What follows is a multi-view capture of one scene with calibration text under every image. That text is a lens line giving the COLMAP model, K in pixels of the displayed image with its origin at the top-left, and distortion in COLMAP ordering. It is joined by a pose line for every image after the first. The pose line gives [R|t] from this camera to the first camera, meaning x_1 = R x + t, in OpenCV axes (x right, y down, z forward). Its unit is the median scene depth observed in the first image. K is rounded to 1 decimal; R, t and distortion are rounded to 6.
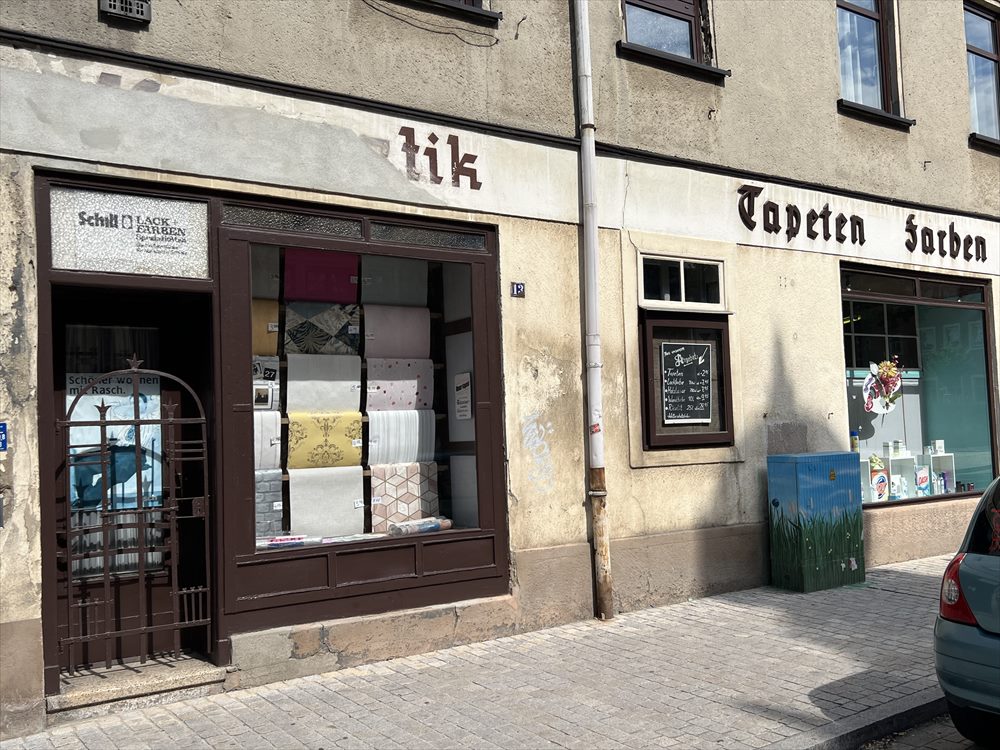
lens RADIAL K [[903.8, 0, 500.0], [0, 903.8, 375.0], [0, 0, 1]] dist [0.102110, -0.128394]
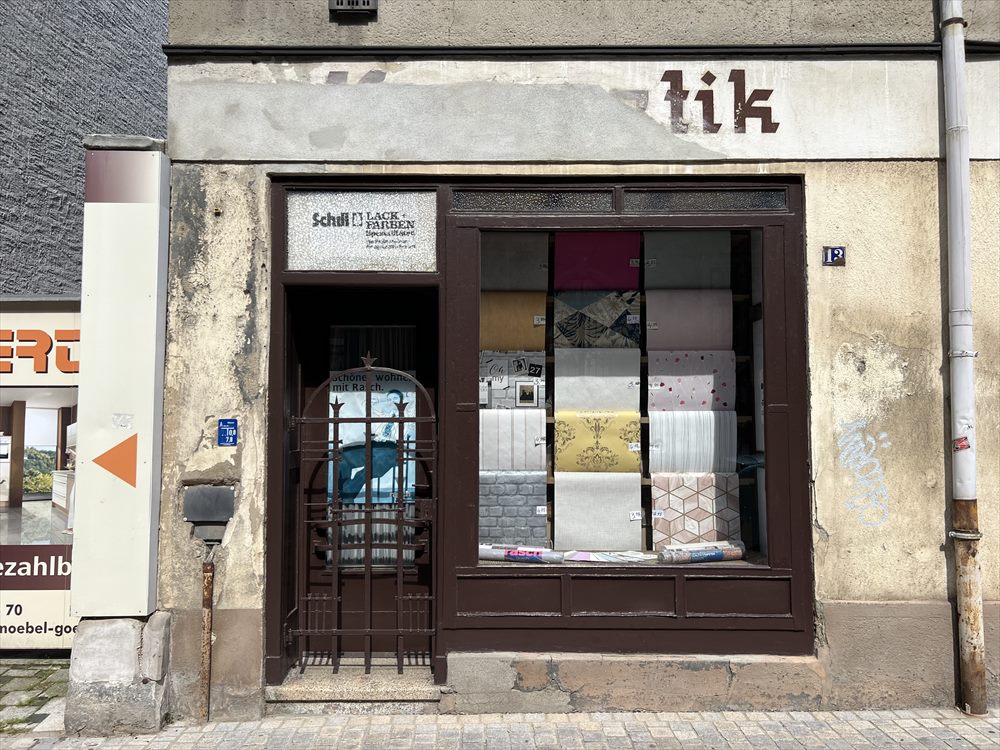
lens RADIAL K [[758.5, 0, 502.9], [0, 758.5, 378.1], [0, 0, 1]] dist [0.064517, -0.068753]
pose [[0.833572, 0.000096, -0.552411, 0.161772], [0.008287, 0.999885, 0.012678, -0.003064], [0.552349, -0.015146, 0.833475, 0.348911]]
